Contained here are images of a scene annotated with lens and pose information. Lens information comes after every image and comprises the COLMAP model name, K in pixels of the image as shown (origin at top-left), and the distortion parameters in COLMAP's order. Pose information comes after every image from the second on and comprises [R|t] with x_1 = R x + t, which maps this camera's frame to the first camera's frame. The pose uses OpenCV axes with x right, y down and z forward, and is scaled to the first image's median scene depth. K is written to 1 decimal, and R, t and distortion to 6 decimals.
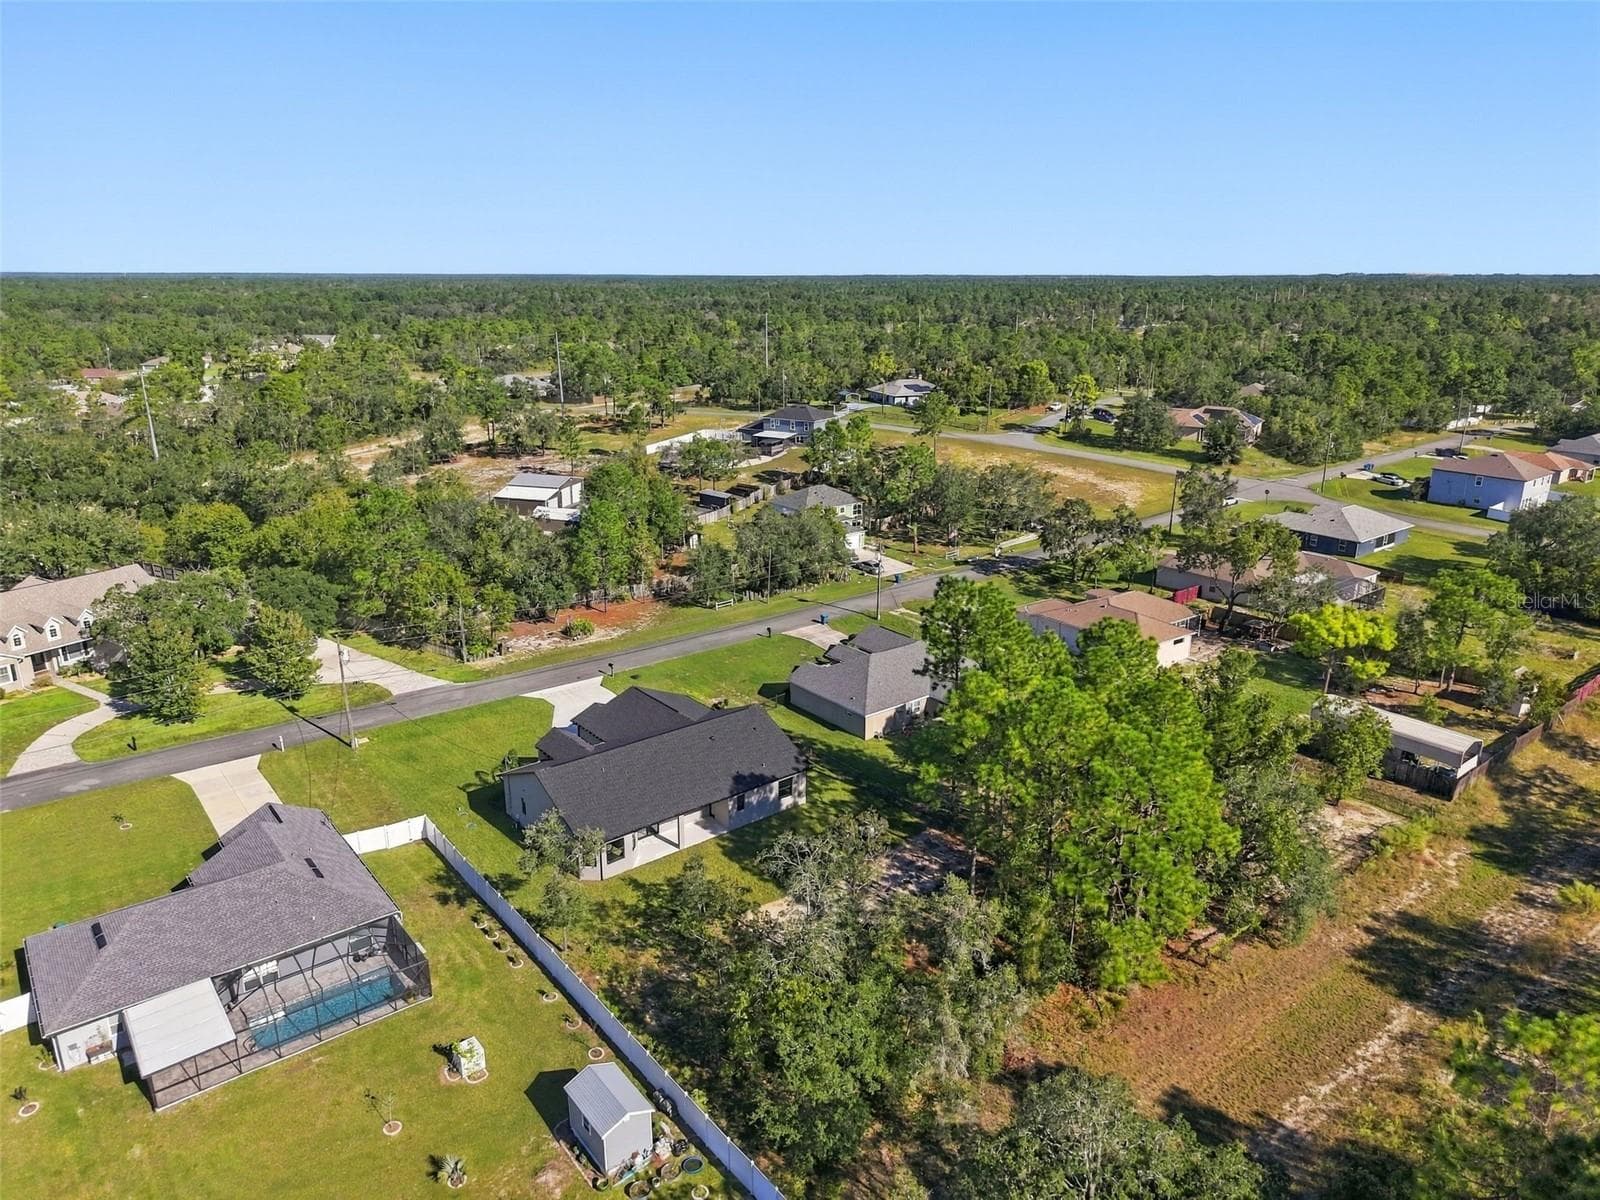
lens RADIAL K [[1065.3, 0, 801.0], [0, 1065.3, 600.1], [0, 0, 1]] dist [0.024869, -0.014946]
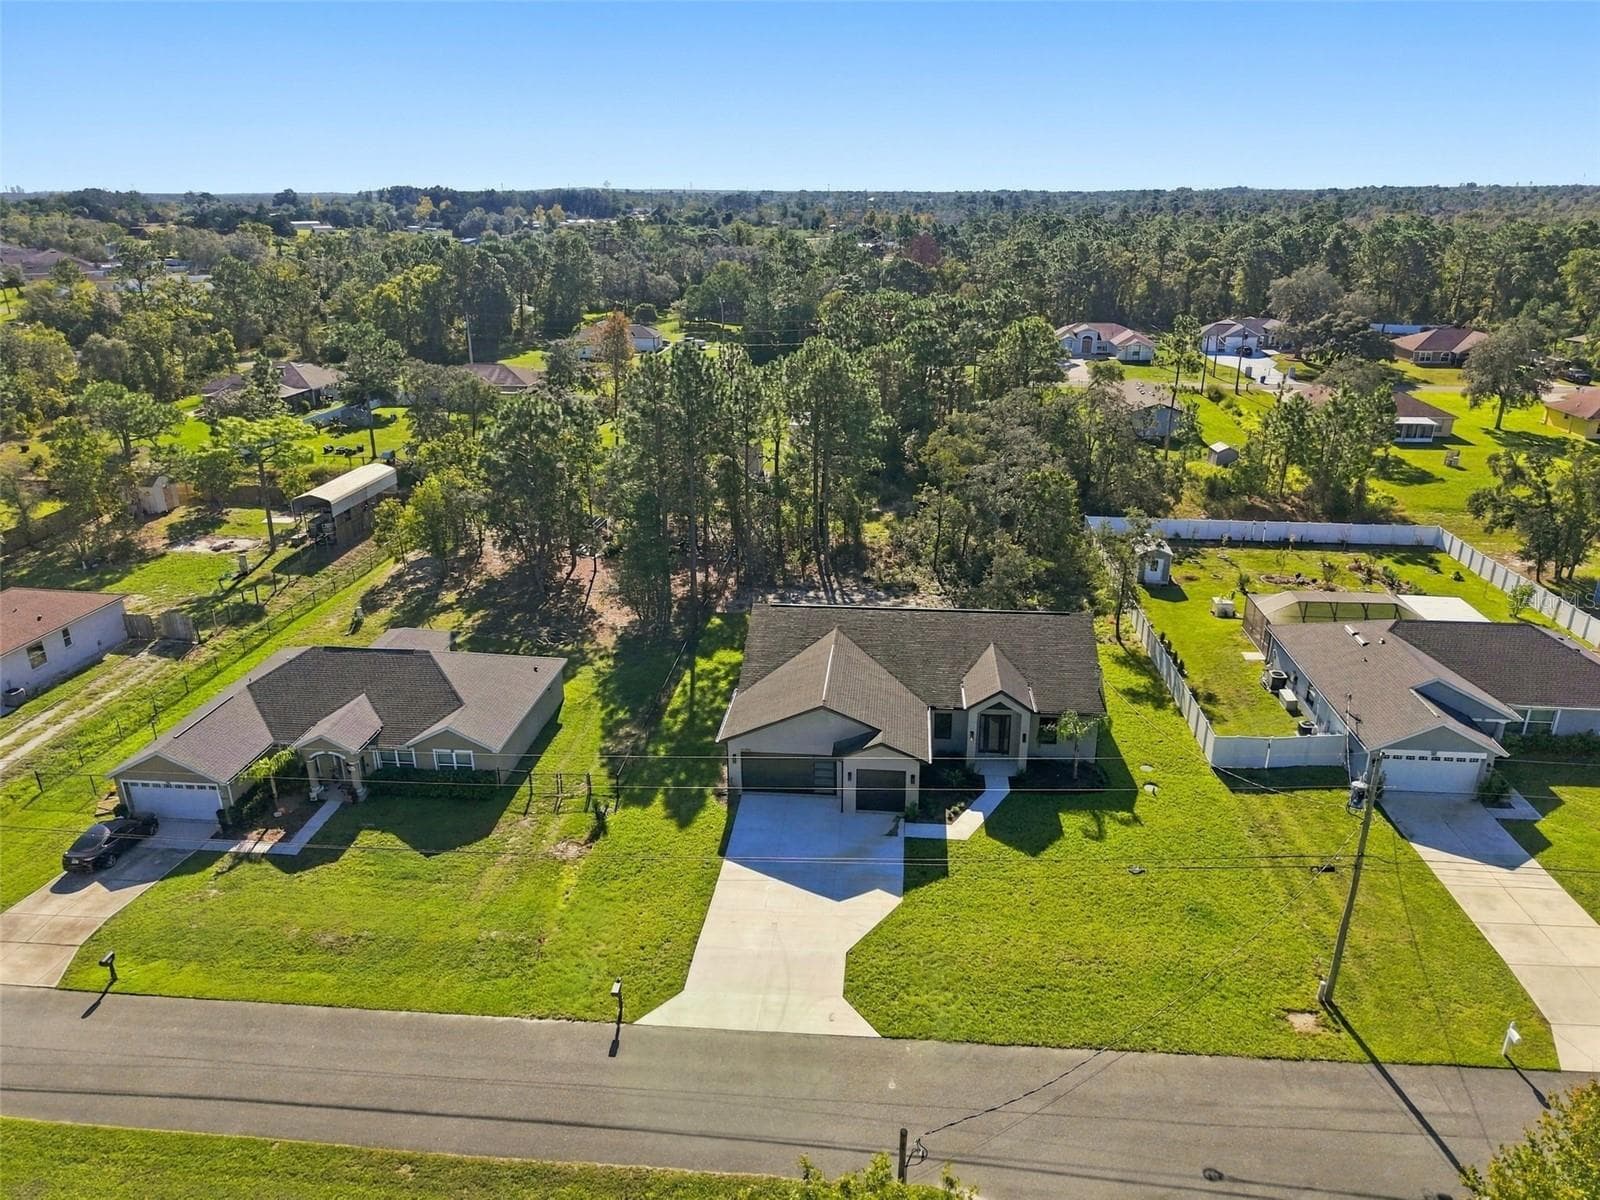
lens RADIAL K [[1065.3, 0, 810.2], [0, 1065.3, 602.8], [0, 0, 1]] dist [0.024869, -0.014946]
pose [[-0.707857, -0.251592, 0.660031, -0.469207], [0.210048, 0.817171, 0.536760, -0.243587], [-0.674403, 0.518587, -0.525594, 1.168359]]
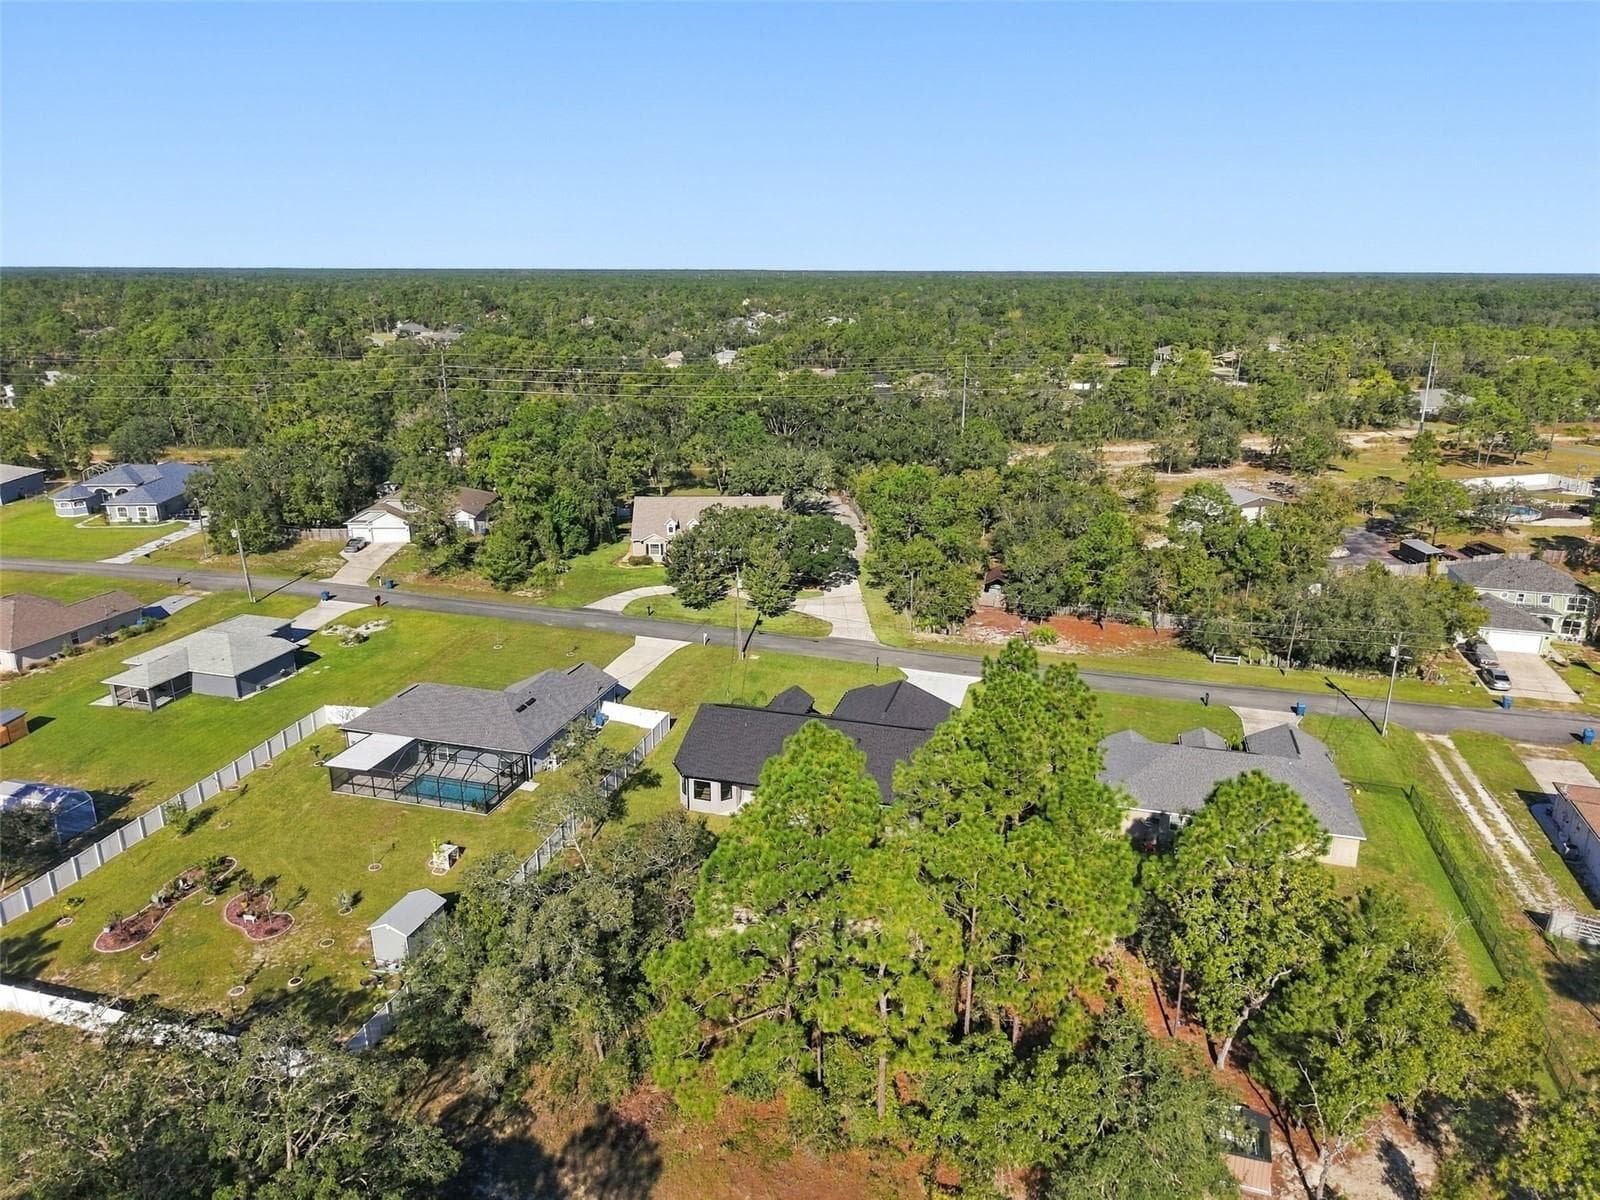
lens RADIAL K [[1065.3, 0, 796.6], [0, 1065.3, 596.5], [0, 0, 1]] dist [0.024869, -0.014946]
pose [[0.561590, 0.235147, -0.793299, 0.523265], [-0.237241, 0.964272, 0.117879, -0.083745], [0.792675, 0.122004, 0.597312, 0.284323]]
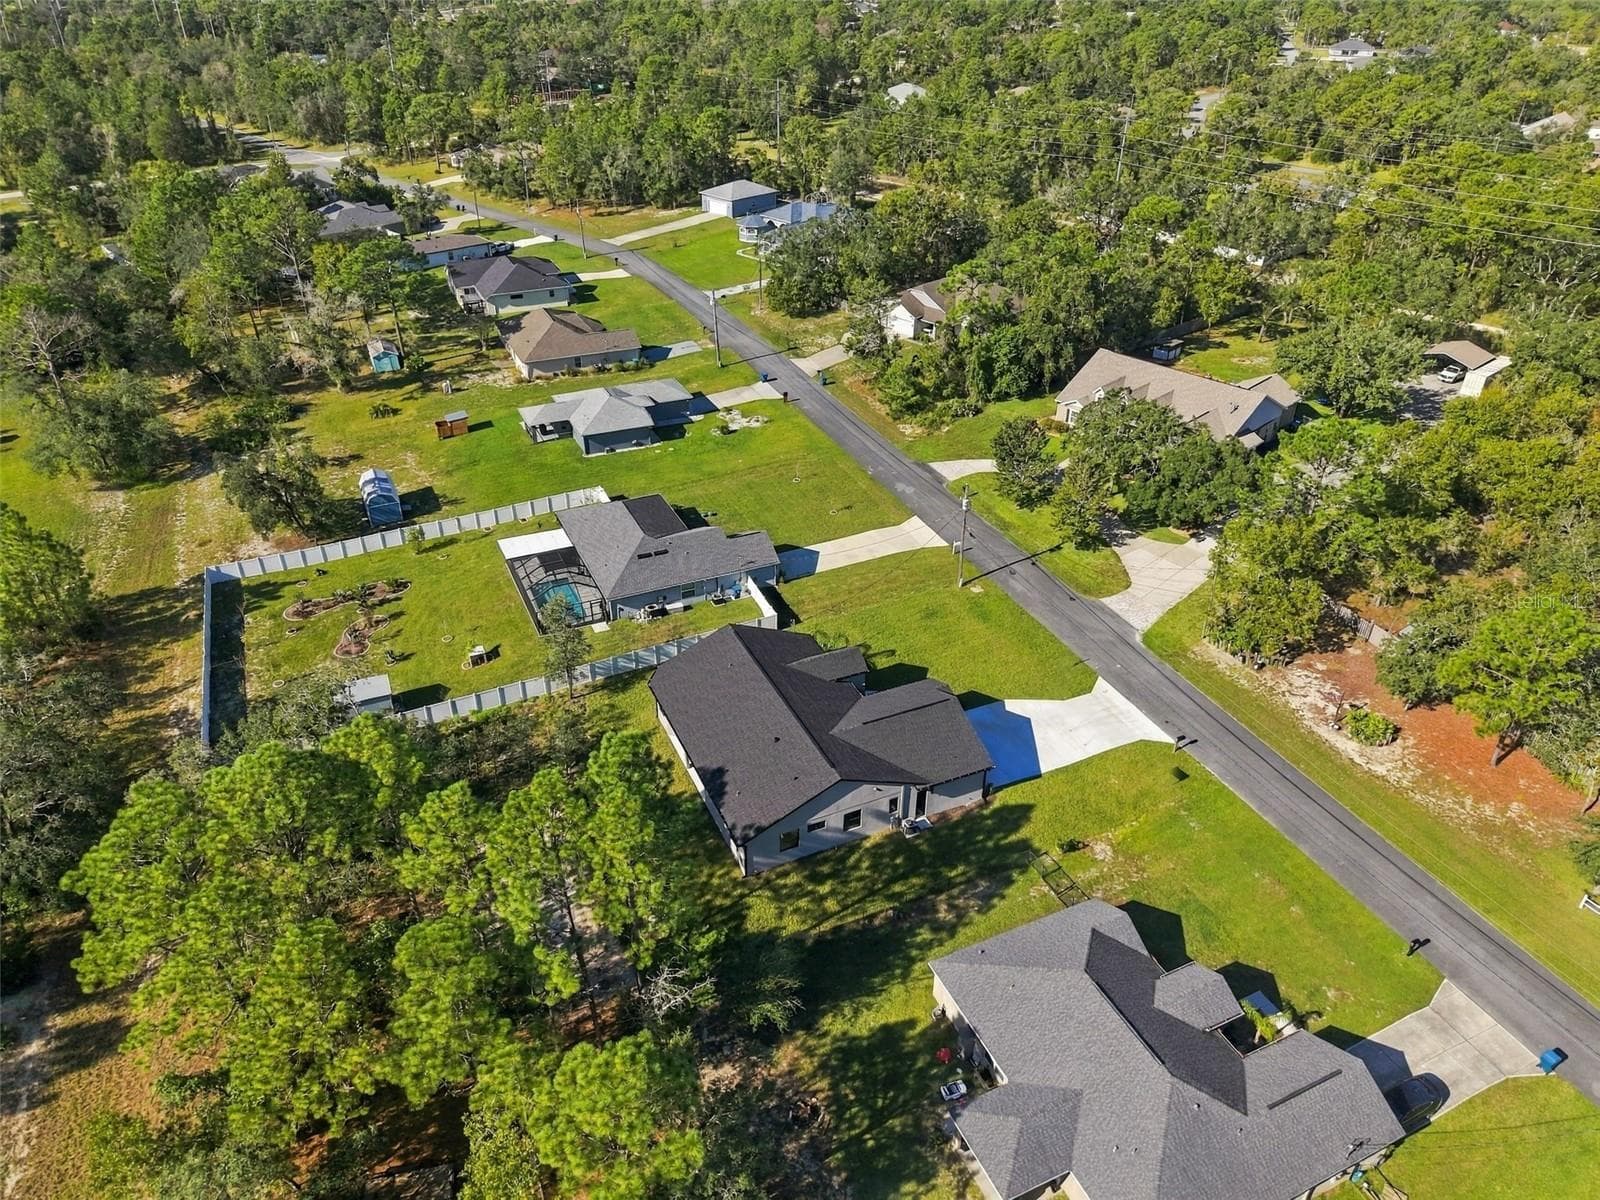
lens RADIAL K [[1065.3, 0, 793.6], [0, 1065.3, 597.5], [0, 0, 1]] dist [0.024869, -0.014946]
pose [[-0.256603, 0.497845, -0.828436, 0.466013], [-0.292487, 0.776947, 0.557499, -0.361820], [0.921198, 0.385362, -0.053754, 0.827937]]
